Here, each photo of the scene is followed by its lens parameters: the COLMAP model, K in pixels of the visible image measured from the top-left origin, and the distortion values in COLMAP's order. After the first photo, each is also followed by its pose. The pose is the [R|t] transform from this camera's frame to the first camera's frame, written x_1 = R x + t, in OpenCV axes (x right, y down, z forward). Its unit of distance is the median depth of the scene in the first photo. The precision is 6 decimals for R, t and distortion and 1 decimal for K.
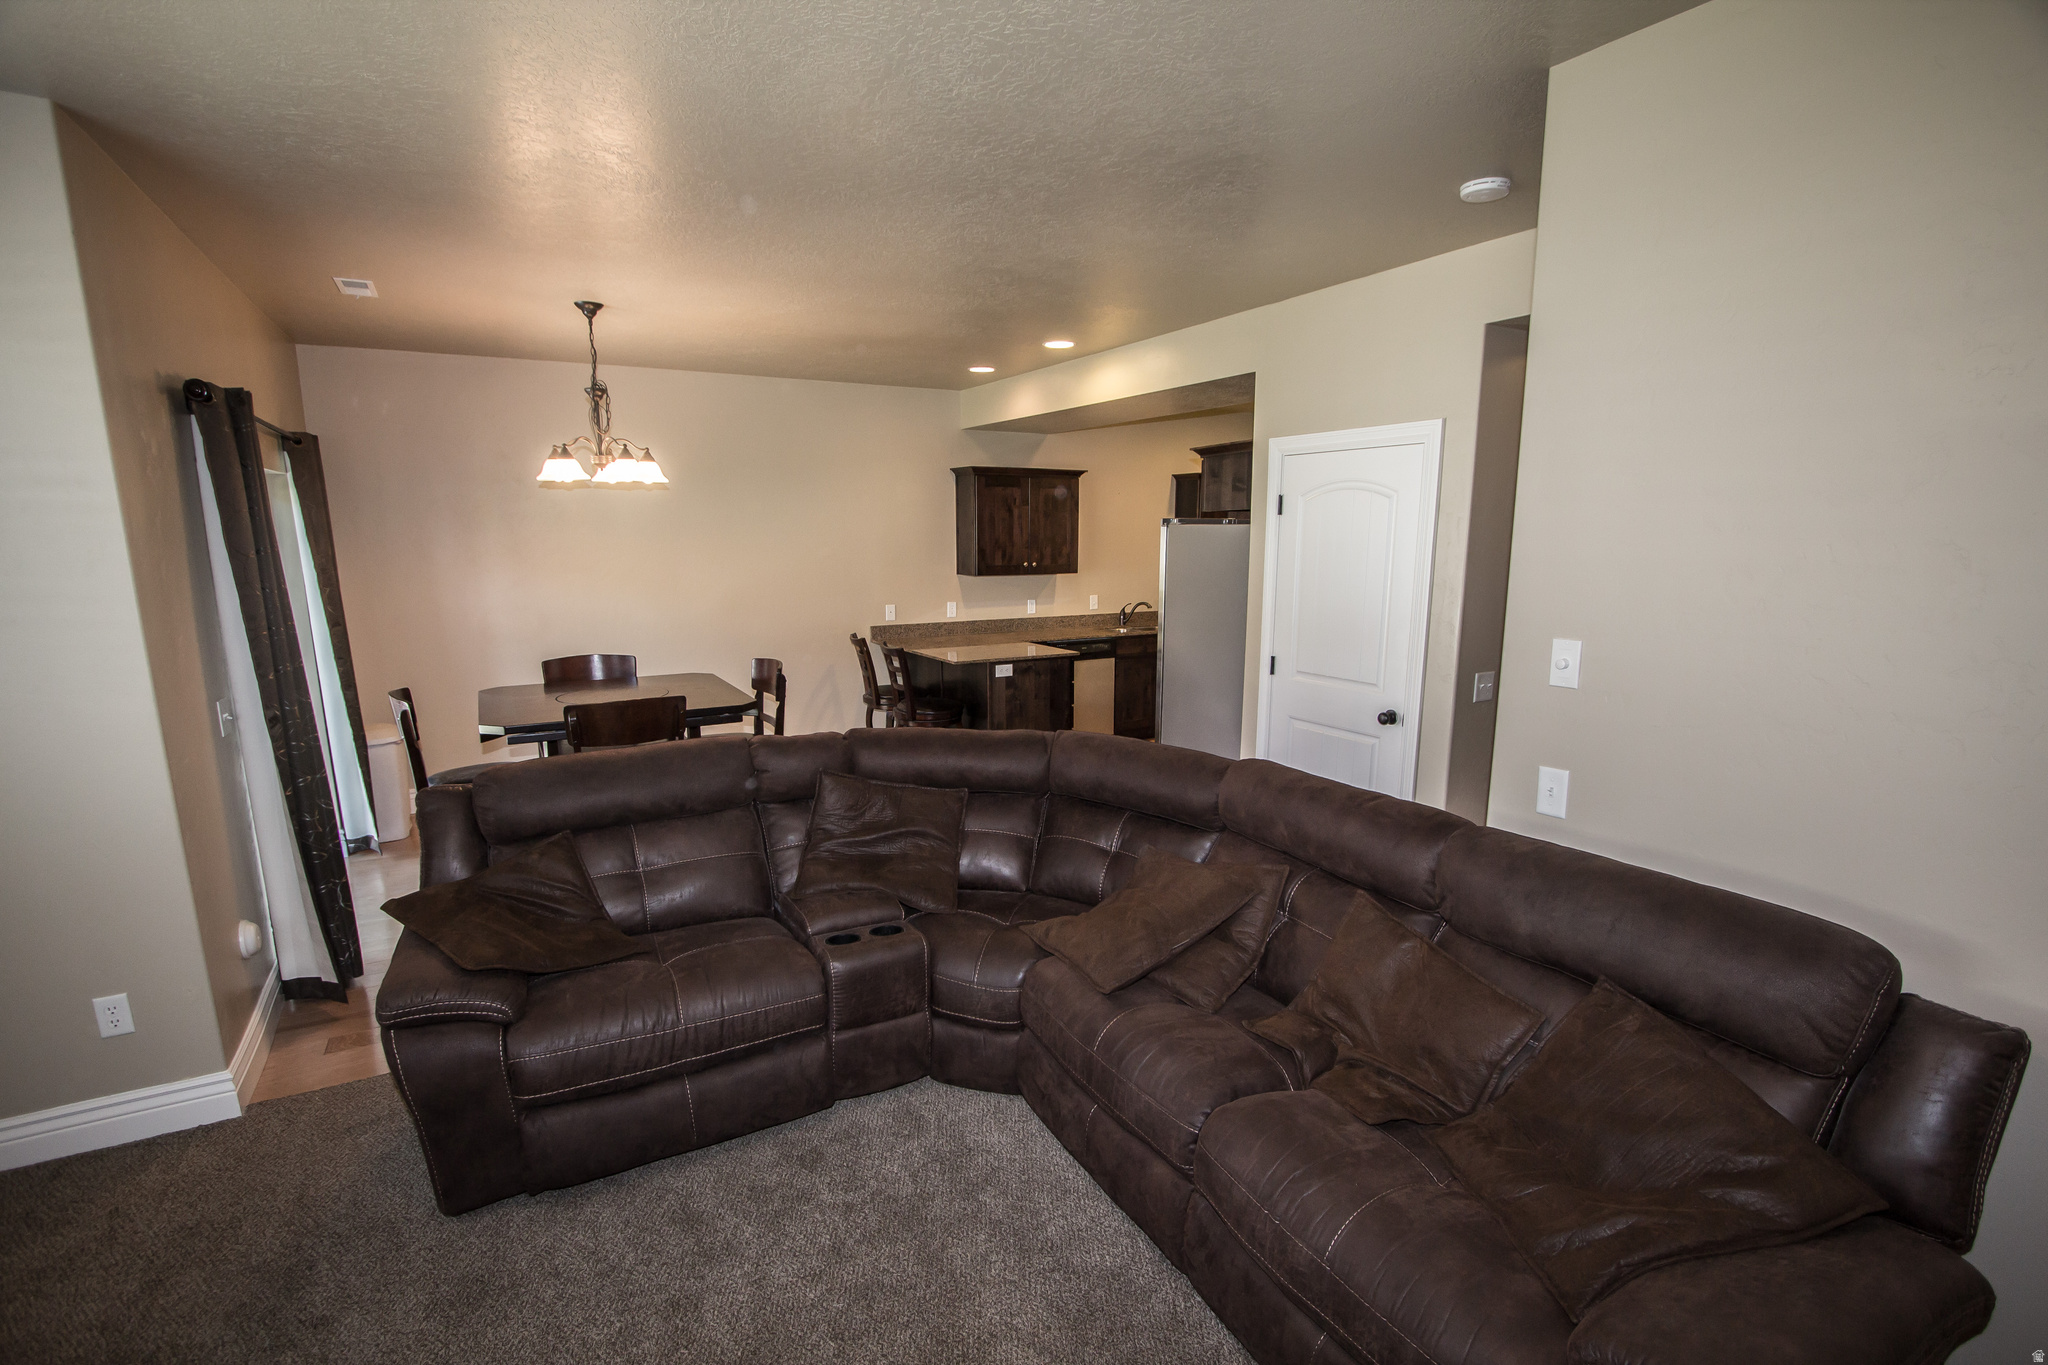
lens RADIAL K [[936.9, 0, 1023.7], [0, 936.9, 711.4], [0, 0, 1]] dist [-0.068292, 0.000141]
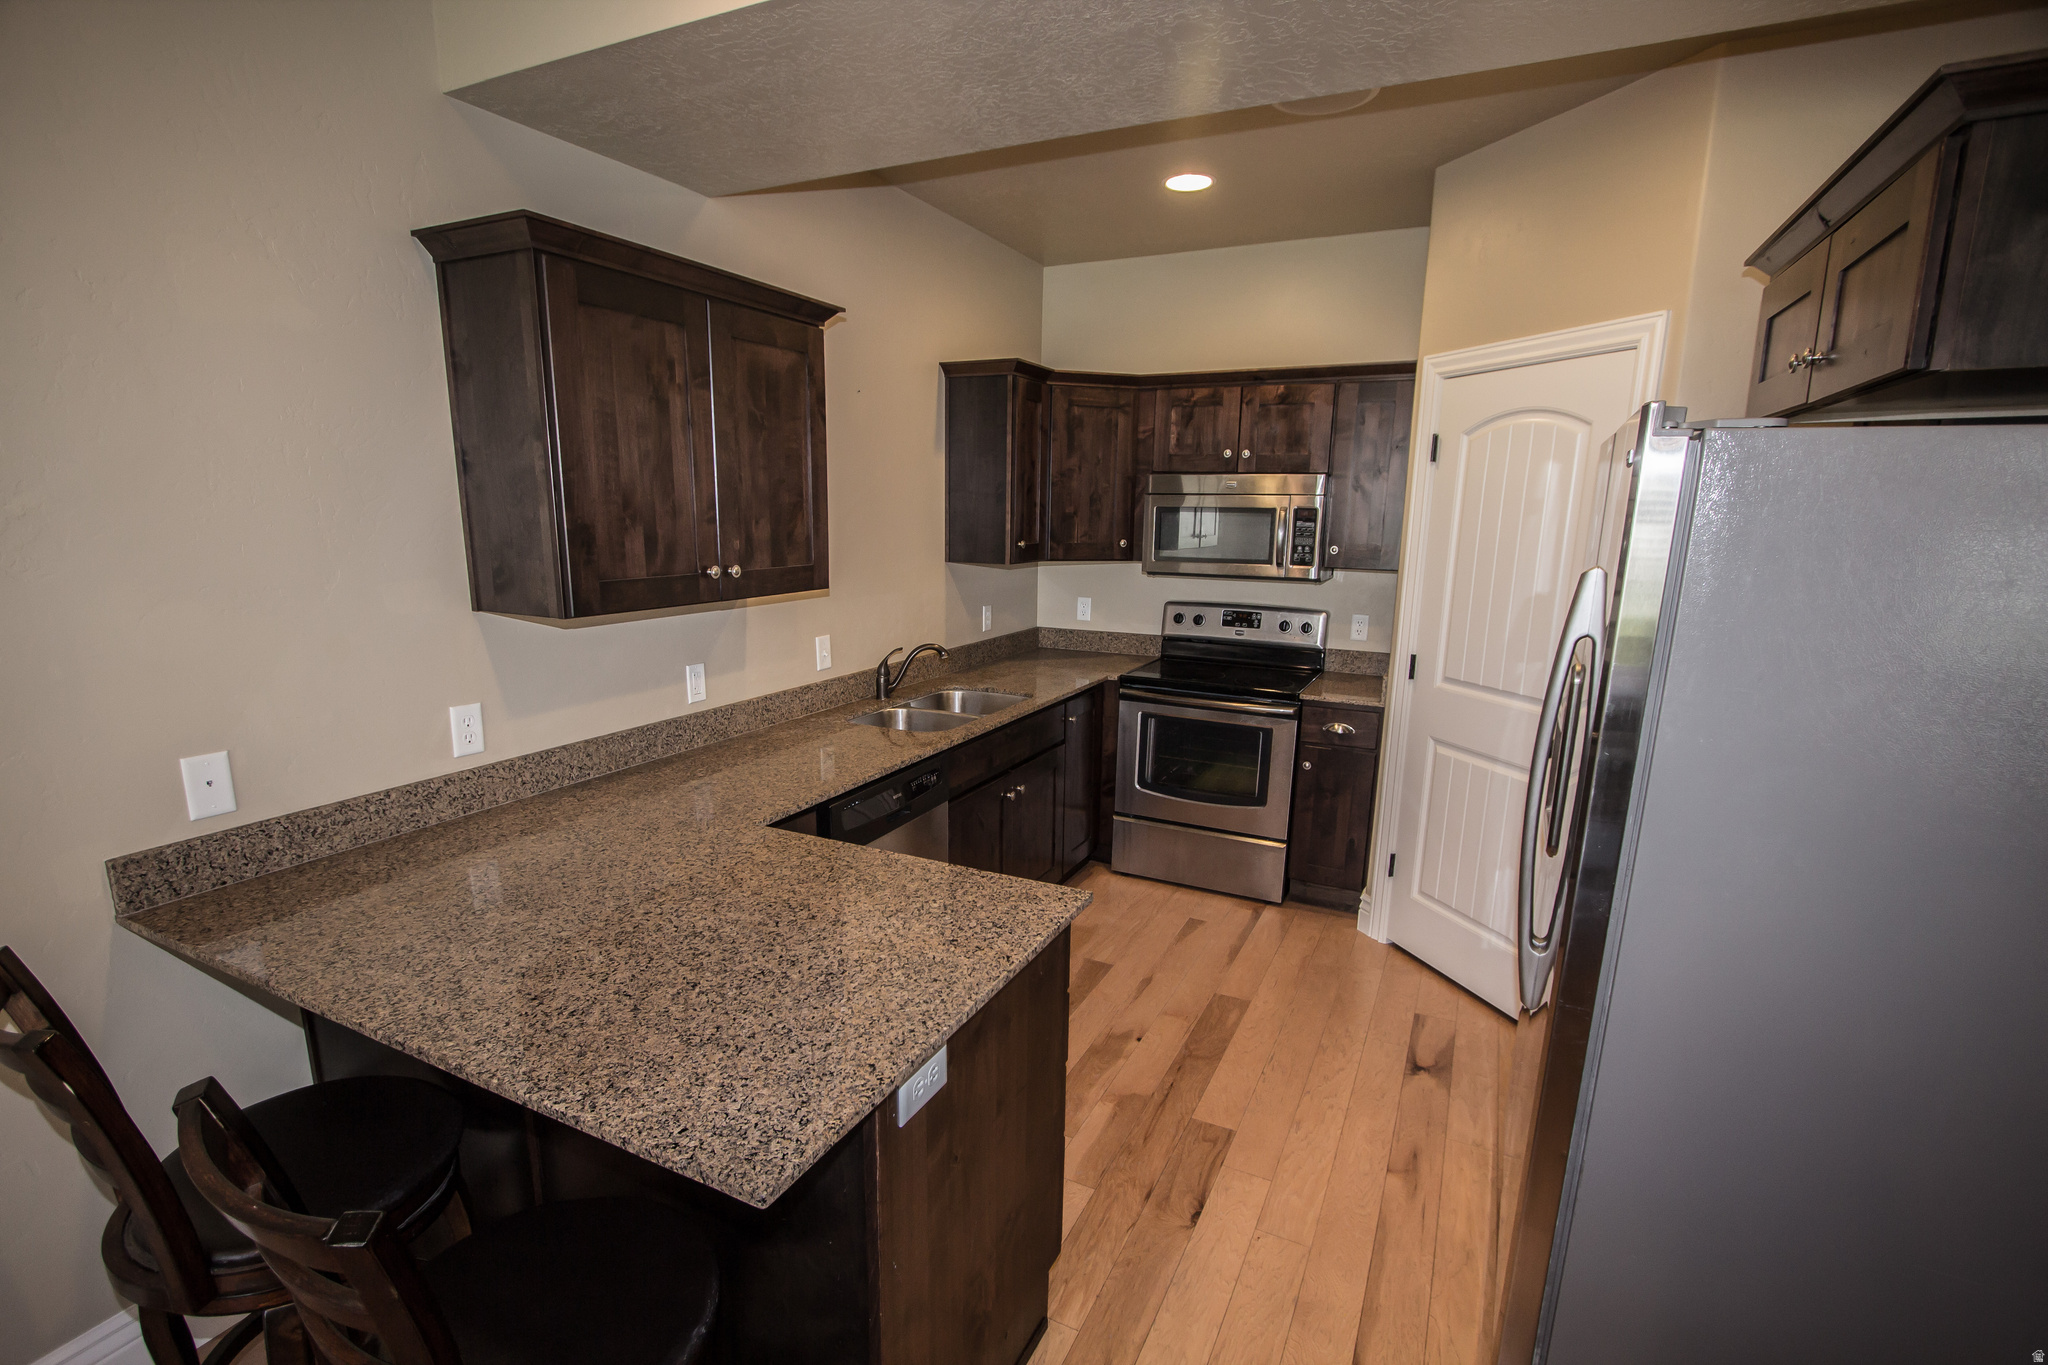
lens RADIAL K [[942.6, 0, 1013.2], [0, 942.6, 717.1], [0, 0, 1]] dist [-0.020792, 0.000552]
pose [[0.838146, -0.108736, 0.534498, -0.092139], [0.089570, 0.994063, 0.061772, -0.117849], [-0.538041, -0.003899, 0.842910, 0.665896]]
